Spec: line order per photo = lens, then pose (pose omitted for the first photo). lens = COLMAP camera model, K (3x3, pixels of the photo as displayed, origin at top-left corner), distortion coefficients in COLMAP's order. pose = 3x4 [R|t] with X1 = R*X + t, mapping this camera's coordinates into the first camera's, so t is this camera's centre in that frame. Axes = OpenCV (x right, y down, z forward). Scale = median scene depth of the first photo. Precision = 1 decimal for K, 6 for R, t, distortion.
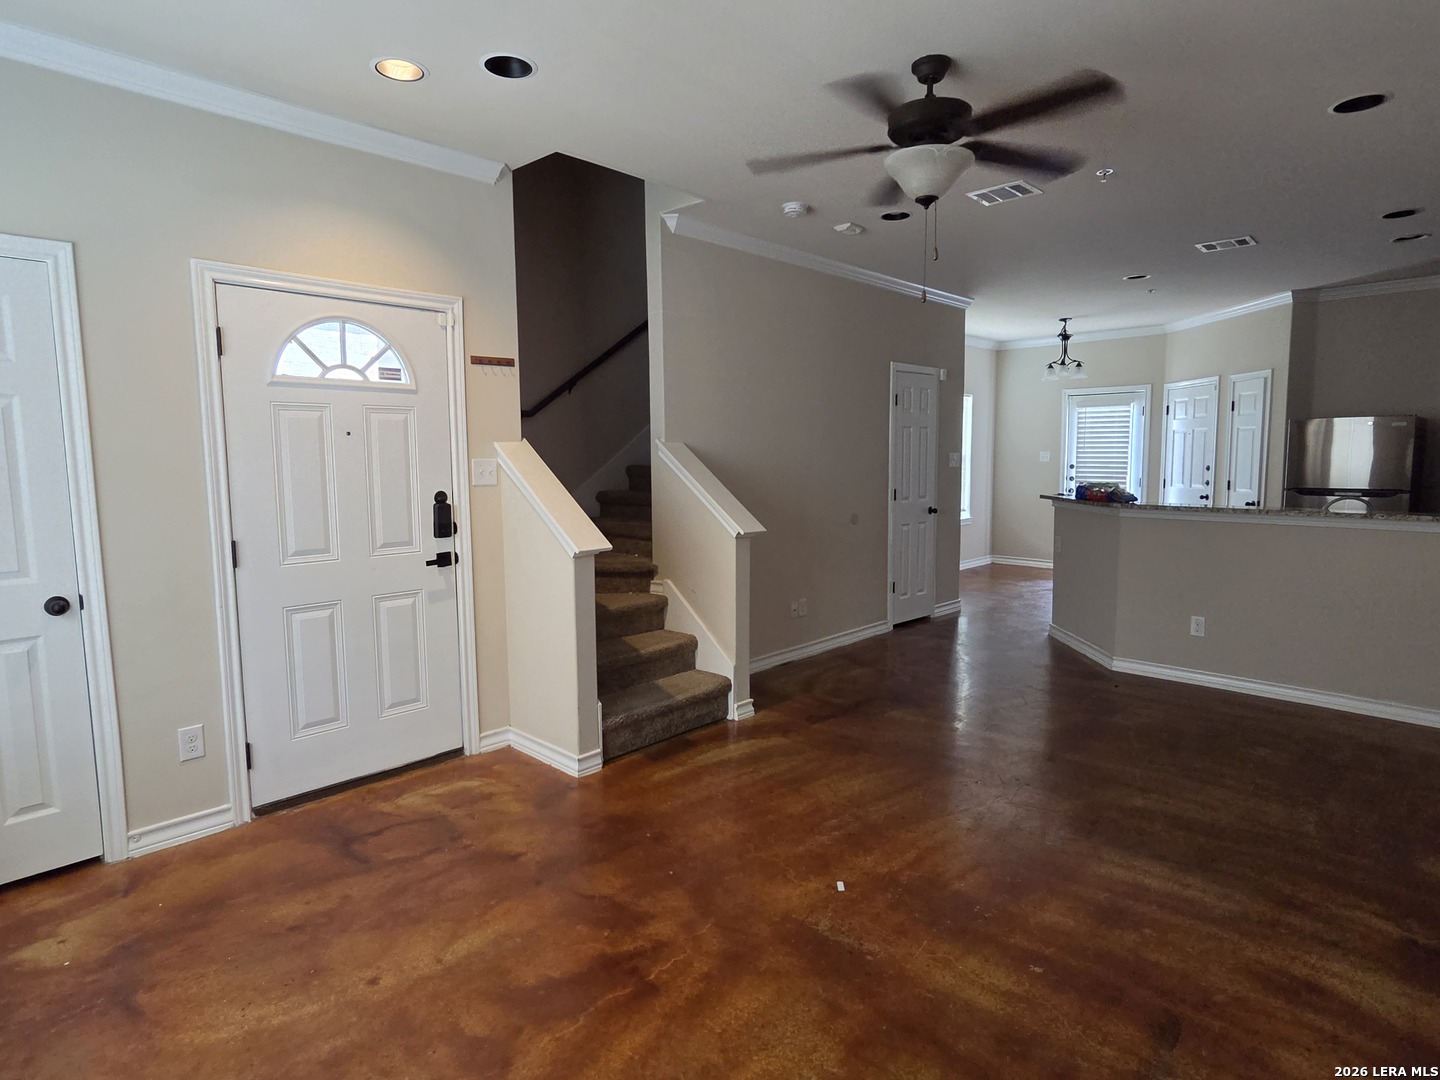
lens RADIAL K [[791.9, 0, 717.5], [0, 791.9, 537.4], [0, 0, 1]] dist [-0.004907, 0.002310]
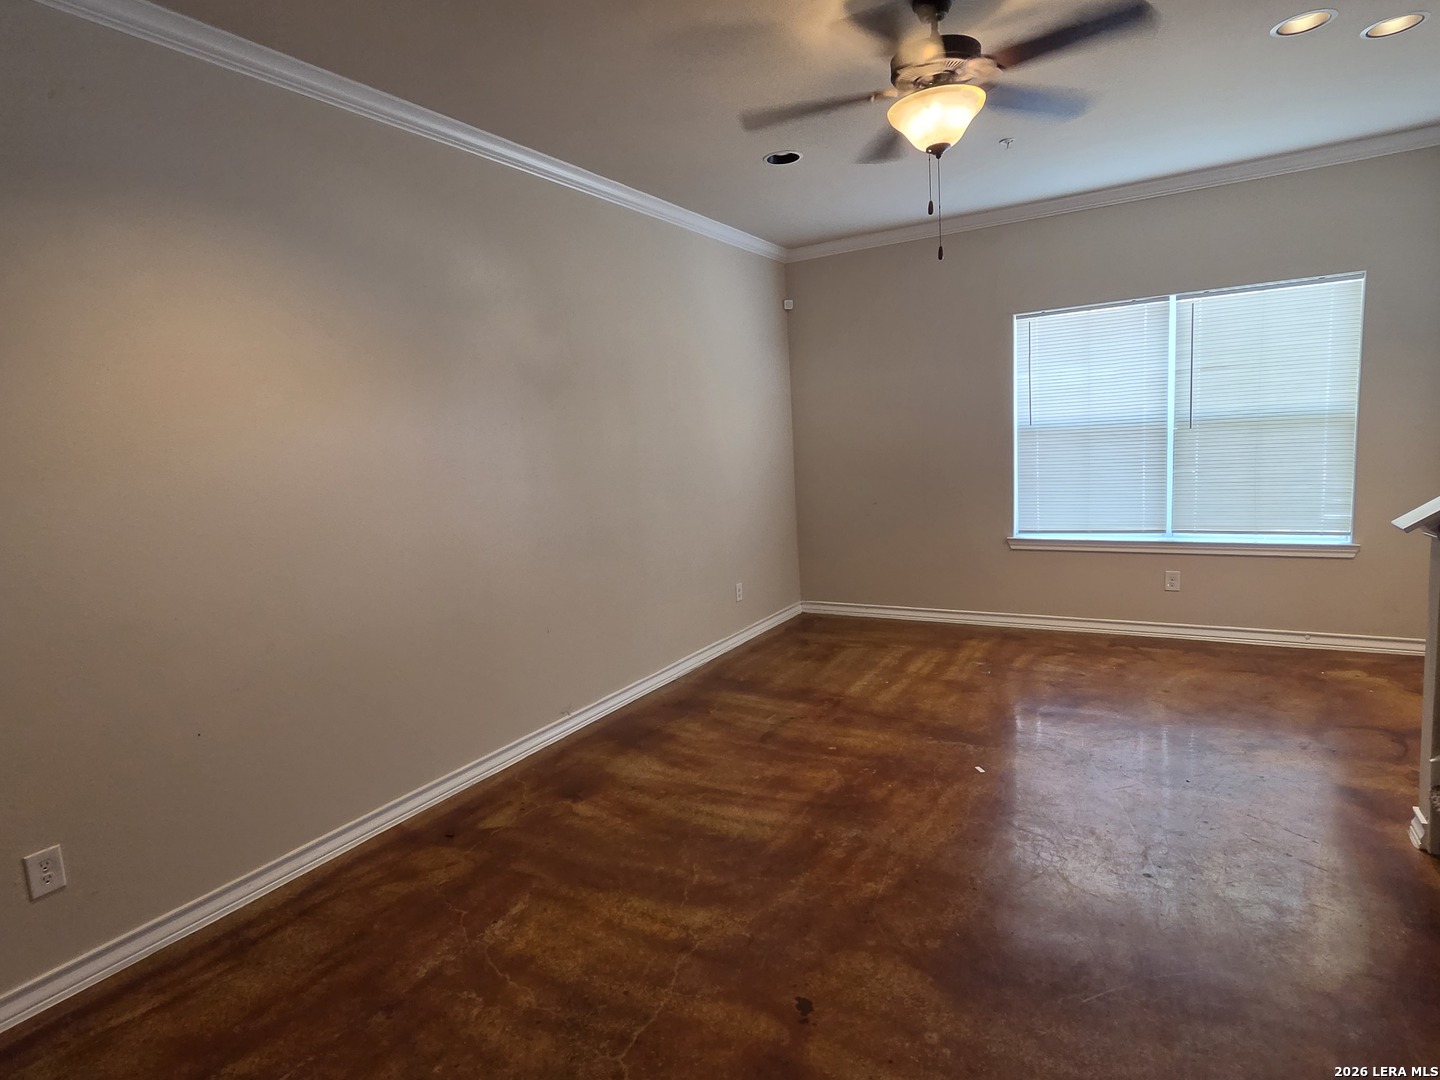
lens RADIAL K [[791.9, 0, 716.9], [0, 791.9, 535.4], [0, 0, 1]] dist [-0.004907, 0.002310]
pose [[-0.970435, 0.091278, -0.223437, 0.769624], [0.038027, 0.971992, 0.231915, -0.210850], [0.238348, 0.216562, -0.946727, 1.922235]]
